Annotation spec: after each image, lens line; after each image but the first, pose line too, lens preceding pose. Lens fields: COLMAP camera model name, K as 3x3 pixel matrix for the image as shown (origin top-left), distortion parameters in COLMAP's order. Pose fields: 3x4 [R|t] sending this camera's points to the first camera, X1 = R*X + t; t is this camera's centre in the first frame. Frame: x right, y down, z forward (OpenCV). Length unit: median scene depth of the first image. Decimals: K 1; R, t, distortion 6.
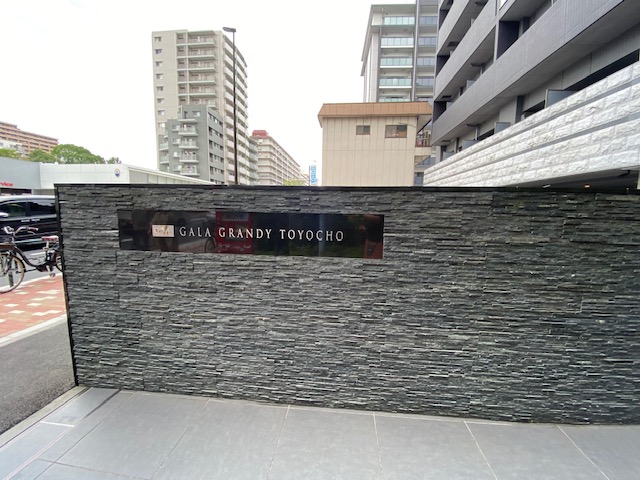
lens RADIAL K [[260.6, 0, 320.0], [0, 260.6, 240.0], [0, 0, 1]] dist [0.000615, -0.012058]
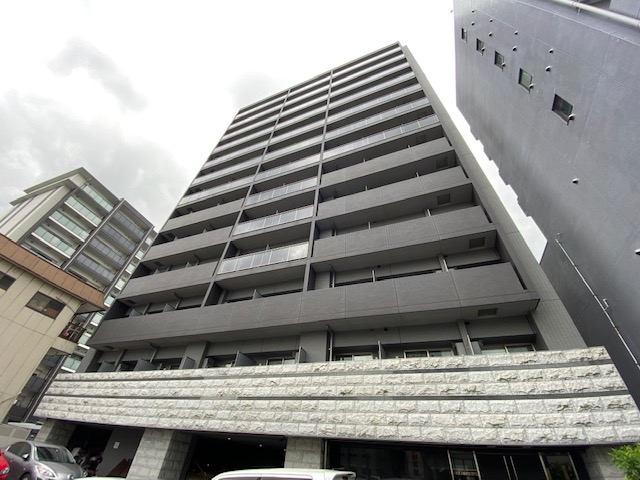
lens RADIAL K [[260.6, 0, 320.0], [0, 260.6, 240.0], [0, 0, 1]] dist [0.000615, -0.012058]
pose [[0.289057, 0.648825, 0.703898, -0.255342], [0.040237, 0.726402, -0.686091, -0.033811], [-0.956466, 0.226643, 0.183865, 0.141765]]
